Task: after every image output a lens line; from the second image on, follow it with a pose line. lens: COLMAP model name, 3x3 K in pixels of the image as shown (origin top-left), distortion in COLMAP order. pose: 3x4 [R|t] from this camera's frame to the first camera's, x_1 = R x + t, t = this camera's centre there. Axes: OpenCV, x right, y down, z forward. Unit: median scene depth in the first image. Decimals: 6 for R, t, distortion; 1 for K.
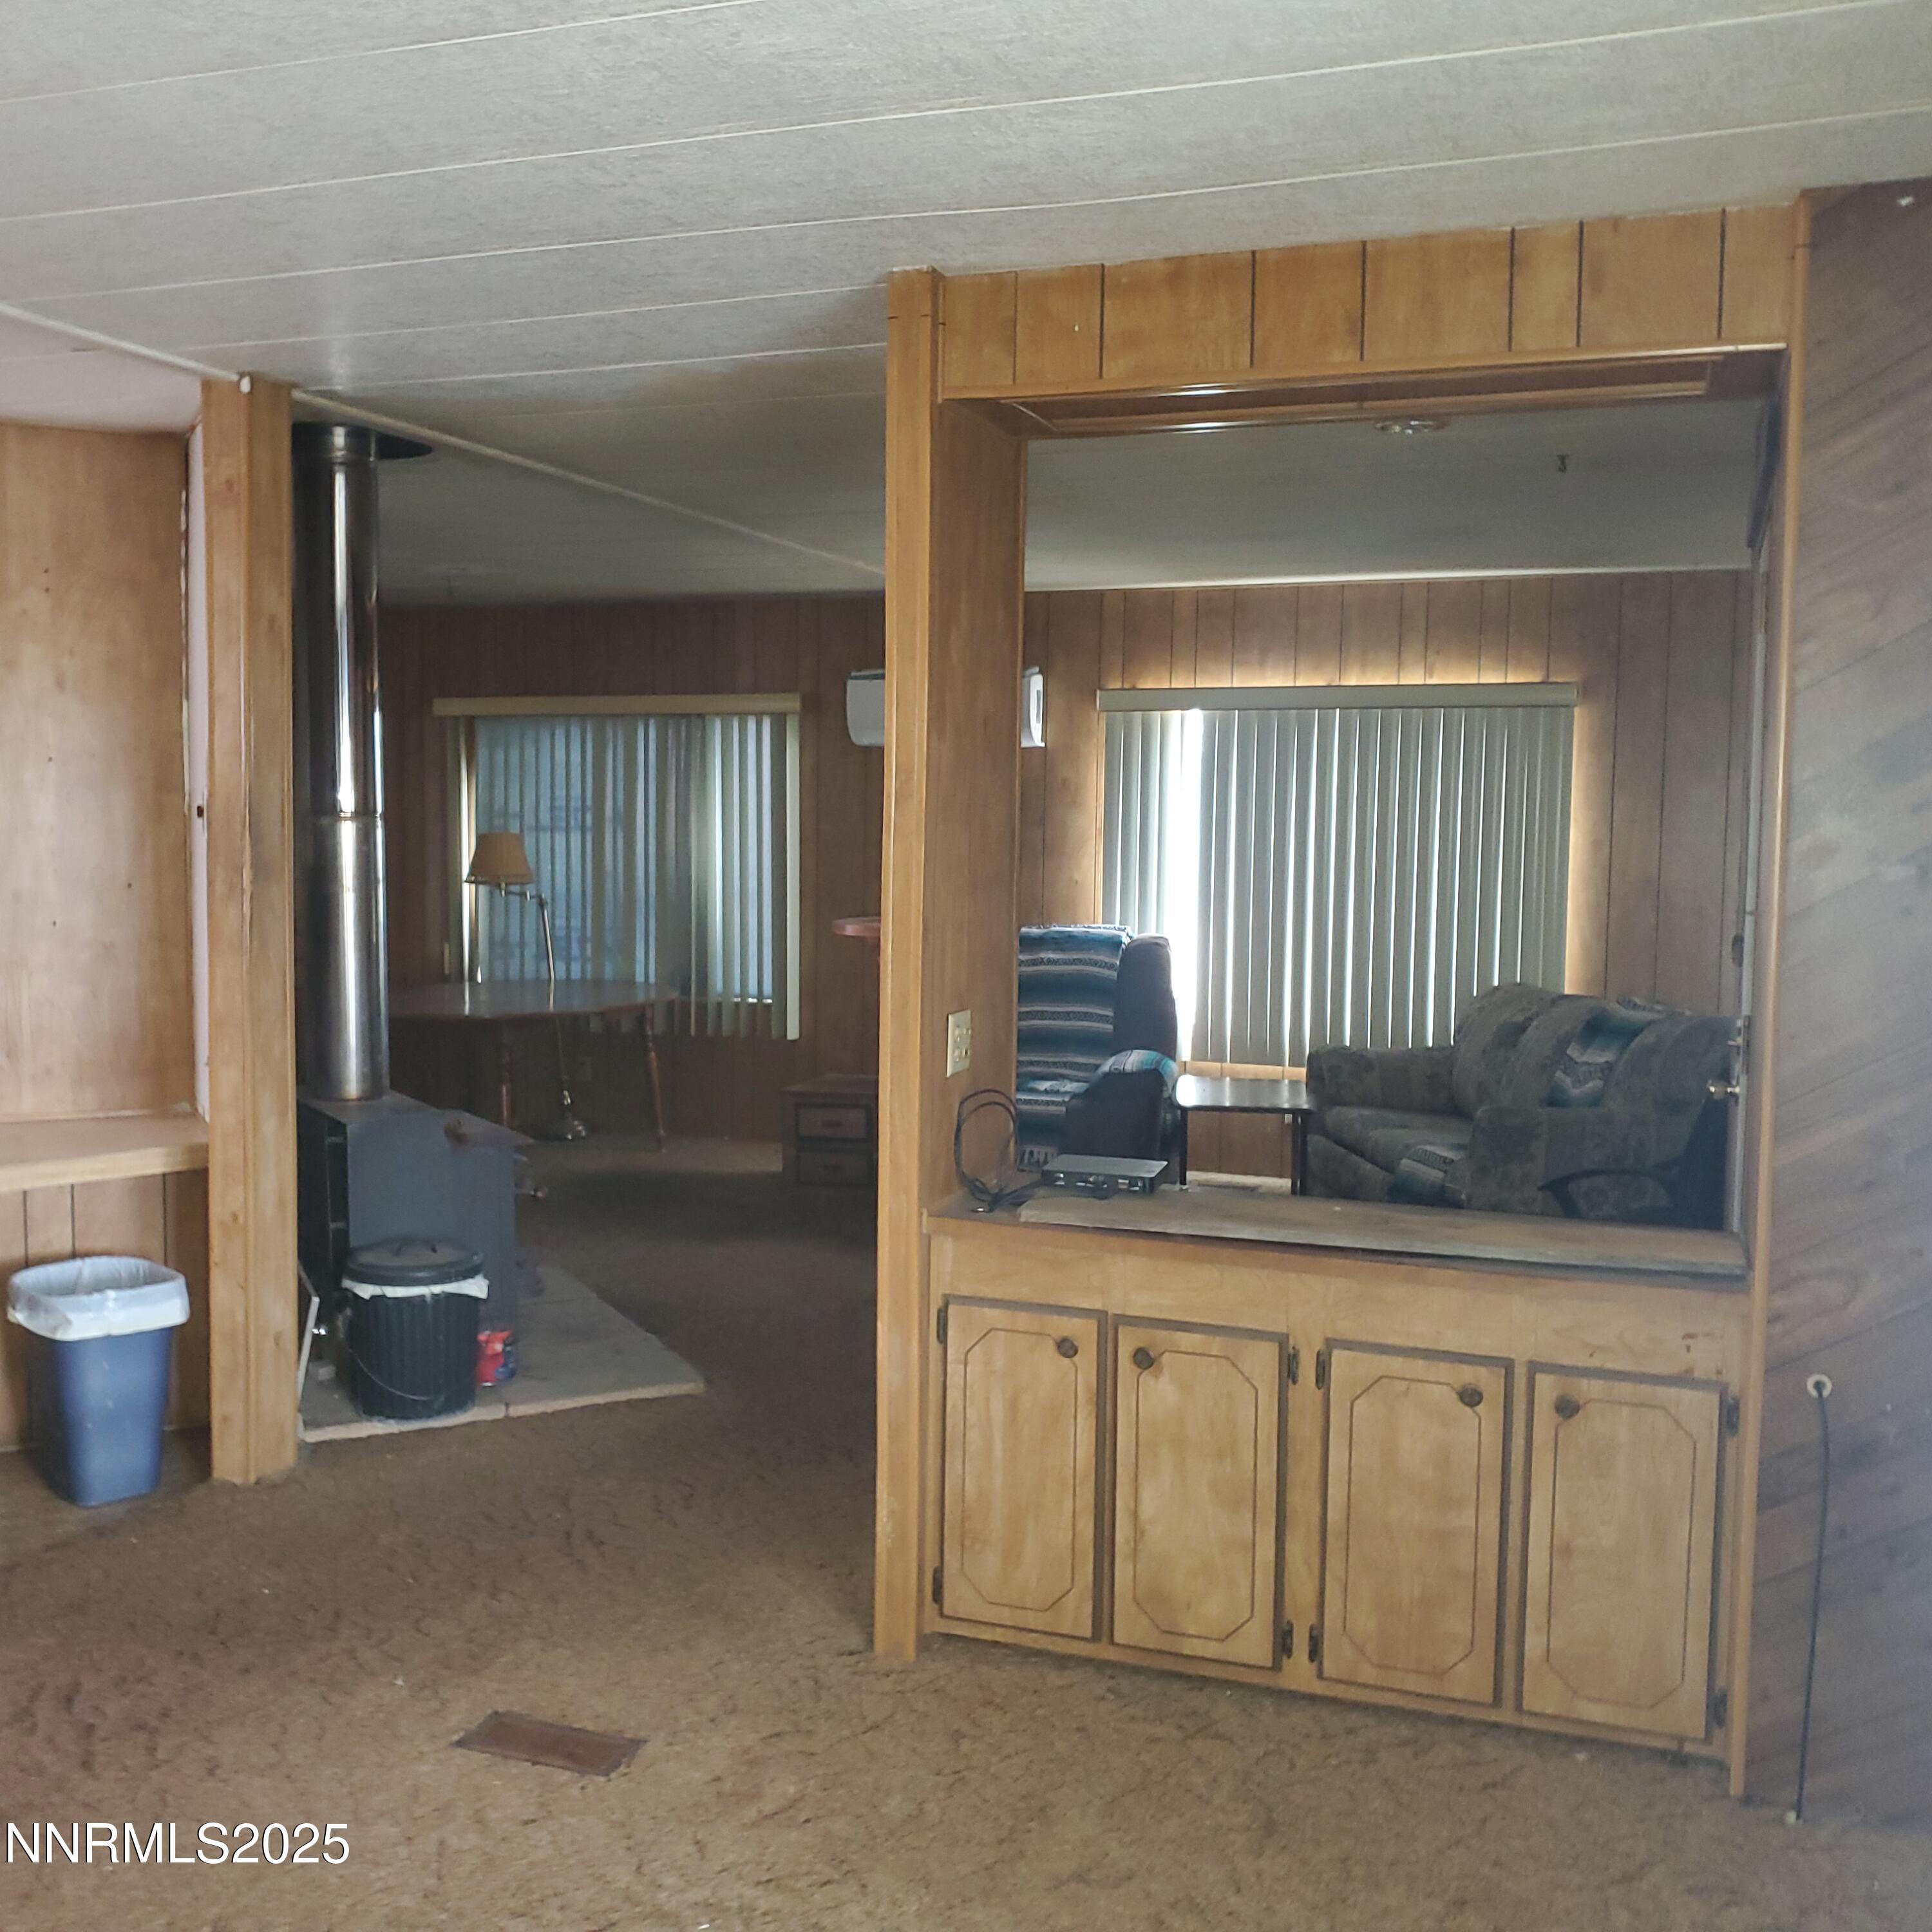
lens RADIAL K [[2031.7, 0, 970.1], [0, 2031.7, 977.1], [0, 0, 1]] dist [-0.016614, 0.000000]
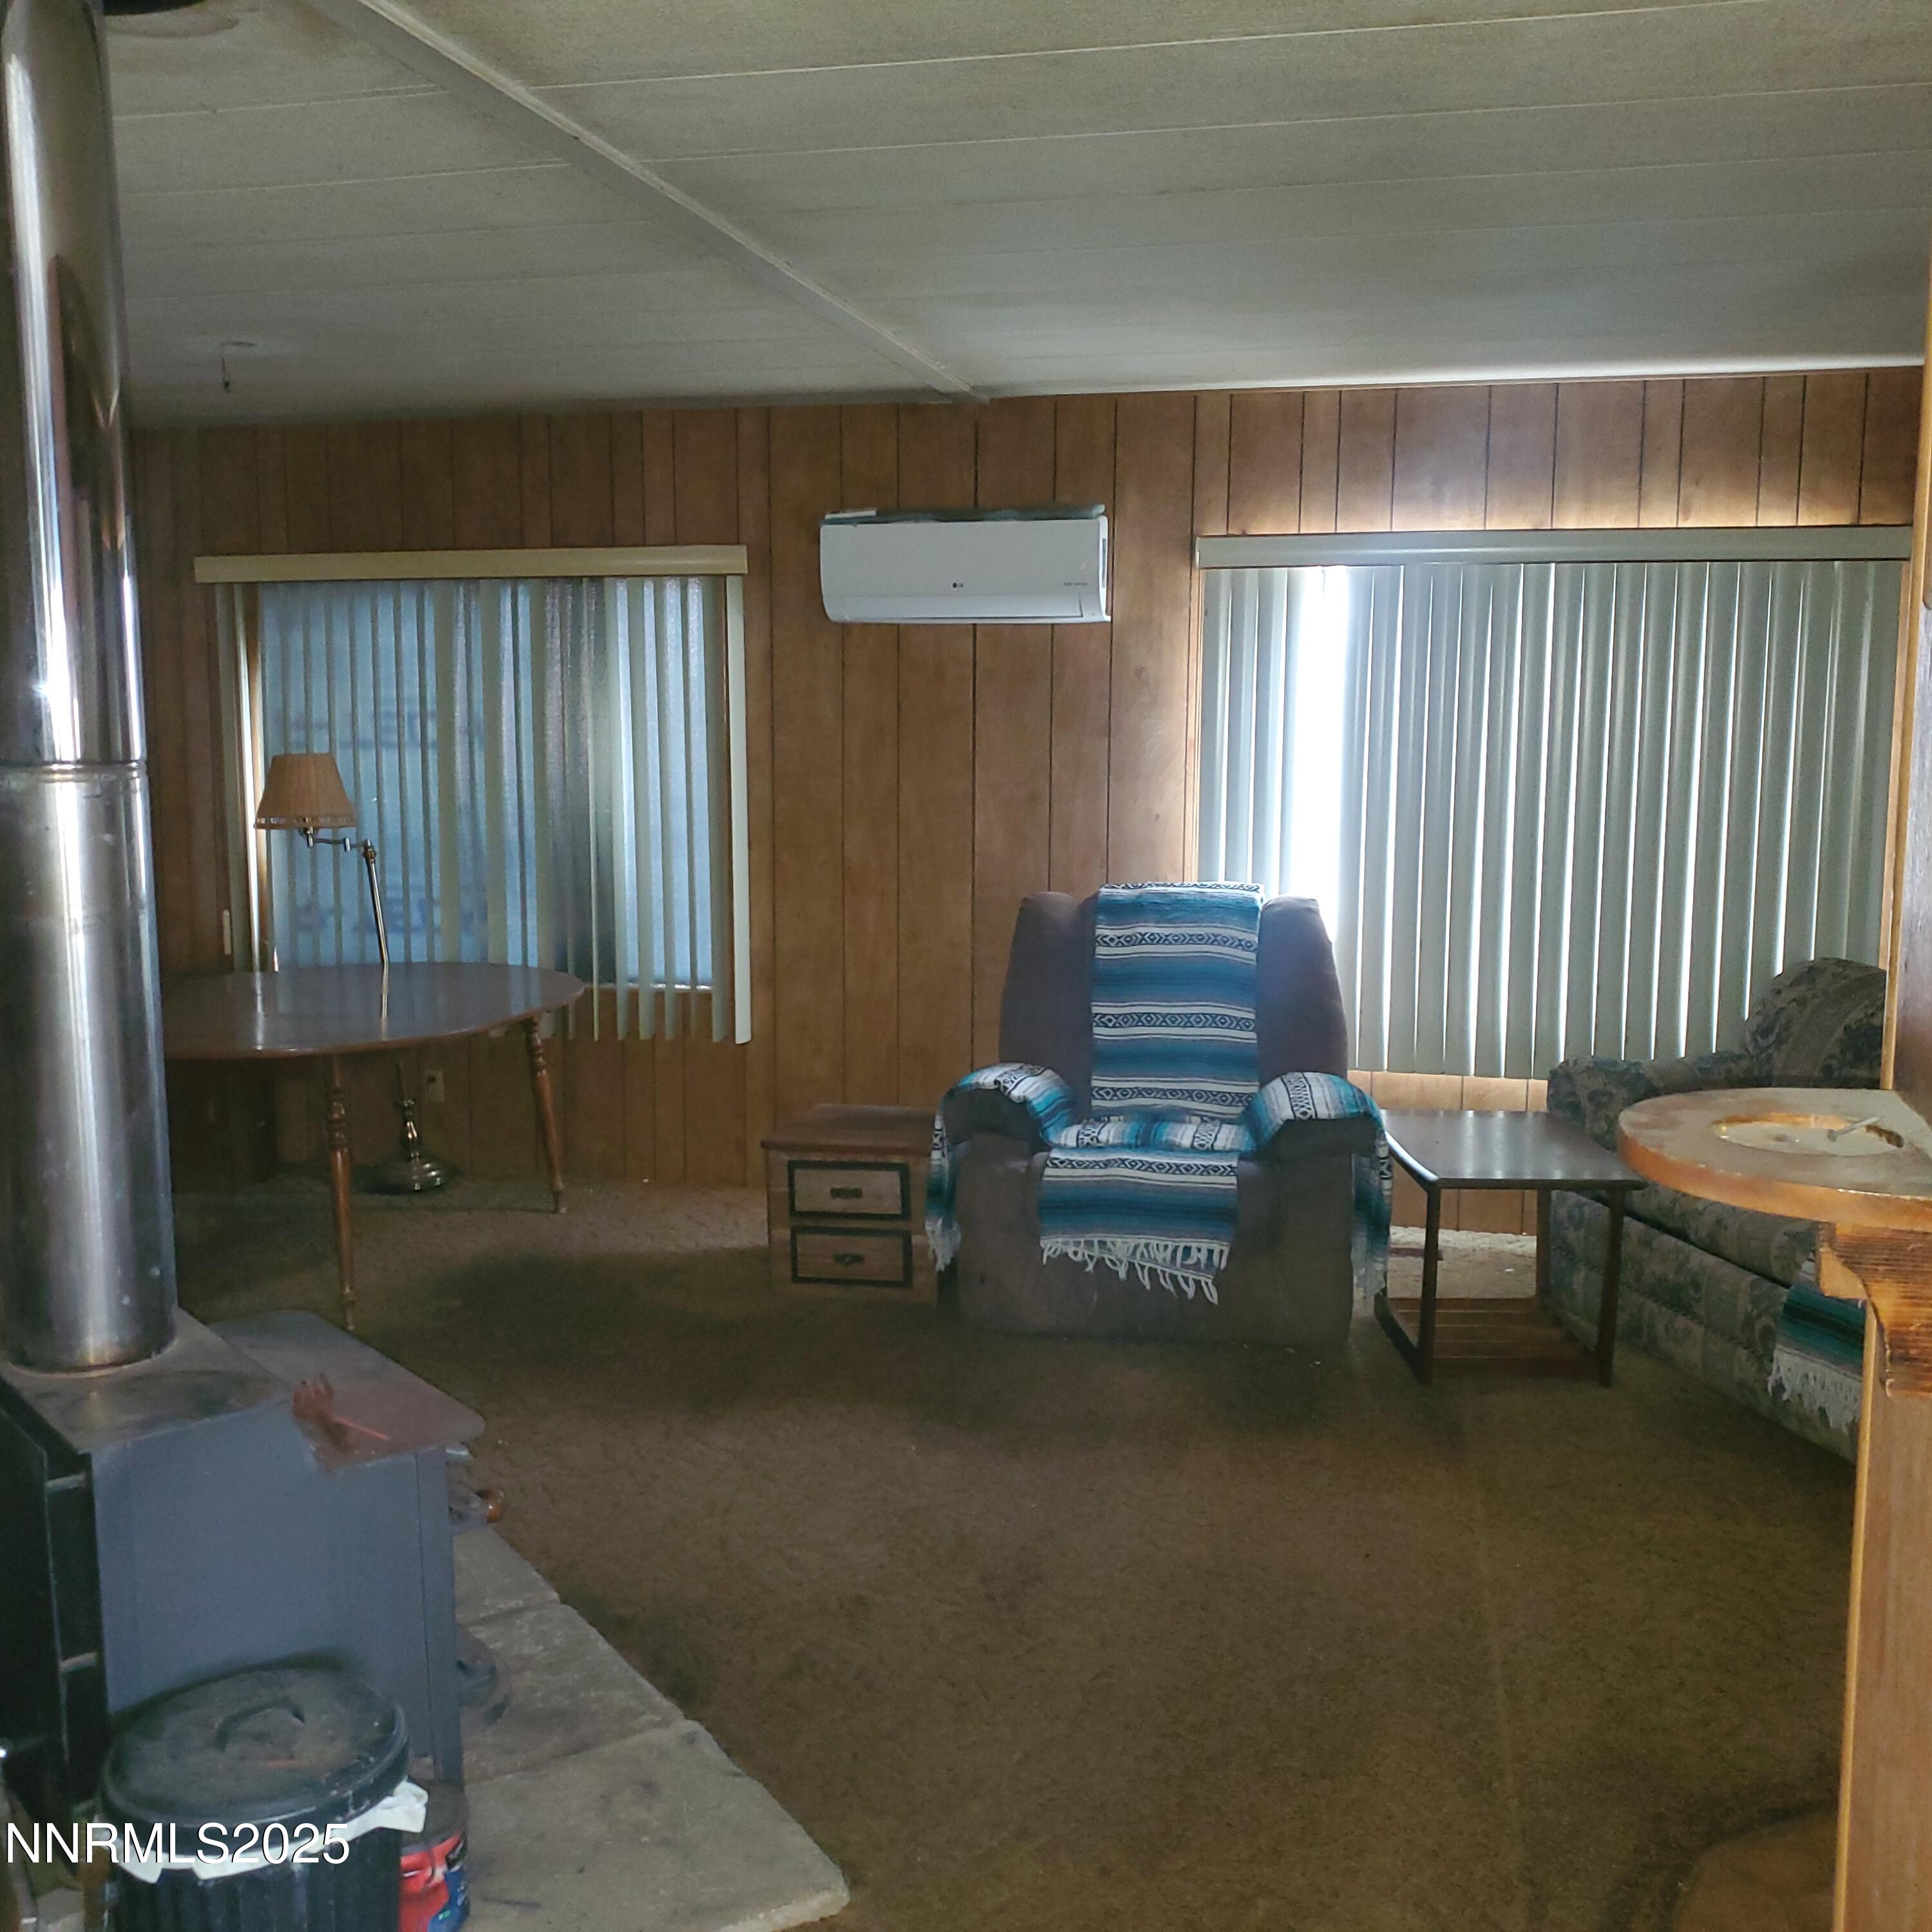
lens RADIAL K [[2031.7, 0, 958.0], [0, 2031.7, 951.9], [0, 0, 1]] dist [-0.016614, 0.000000]
pose [[0.993696, -0.023021, 0.109722, -0.093614], [0.018072, 0.998783, 0.045886, -0.033123], [-0.110645, -0.043614, 0.992903, 0.309388]]
